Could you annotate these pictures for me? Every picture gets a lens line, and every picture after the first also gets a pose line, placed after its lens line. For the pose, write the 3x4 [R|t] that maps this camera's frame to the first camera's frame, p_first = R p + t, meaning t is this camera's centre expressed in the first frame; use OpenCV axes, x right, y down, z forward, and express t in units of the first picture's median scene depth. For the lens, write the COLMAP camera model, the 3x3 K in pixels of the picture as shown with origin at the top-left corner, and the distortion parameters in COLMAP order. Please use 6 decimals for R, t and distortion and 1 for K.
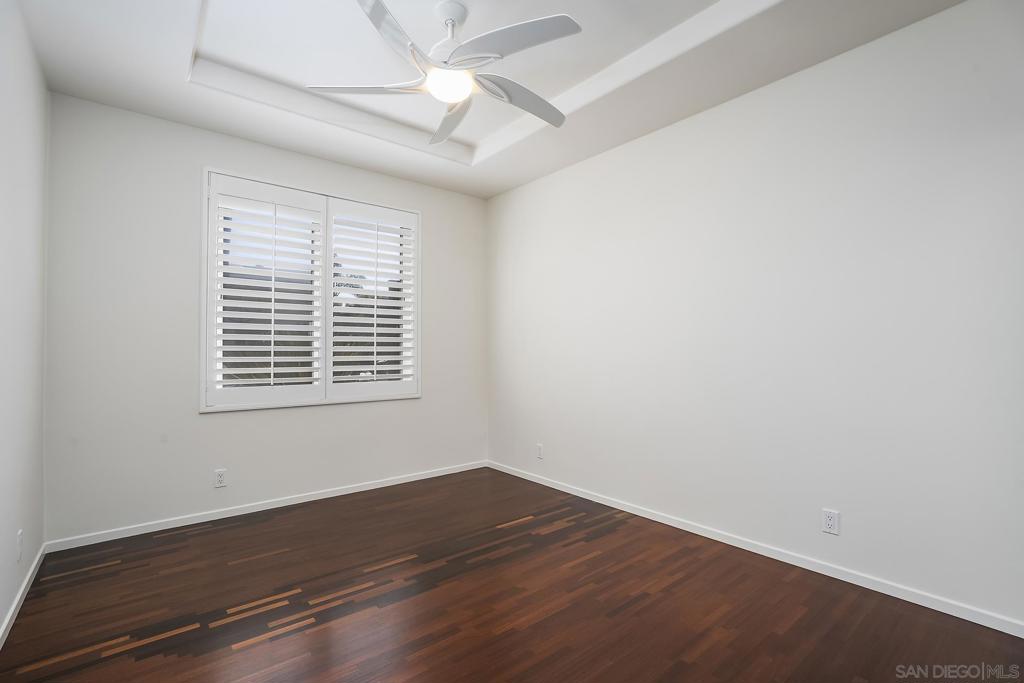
lens RADIAL K [[470.7, 0, 511.3], [0, 470.7, 328.4], [0, 0, 1]] dist [-0.027181, 0.000262]
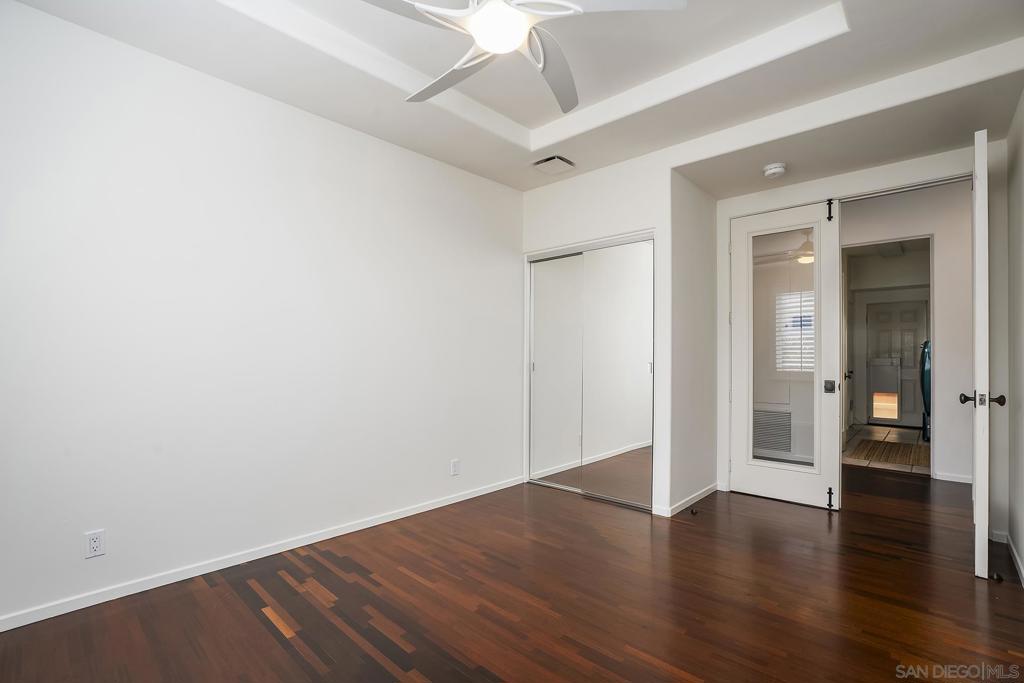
lens RADIAL K [[469.9, 0, 506.4], [0, 469.9, 350.2], [0, 0, 1]] dist [-0.000788, -0.000104]
pose [[-0.116797, 0.010312, 0.993102, -0.744046], [-0.049690, 0.998633, -0.016213, 0.029410], [-0.991912, -0.051241, -0.116125, 0.839891]]
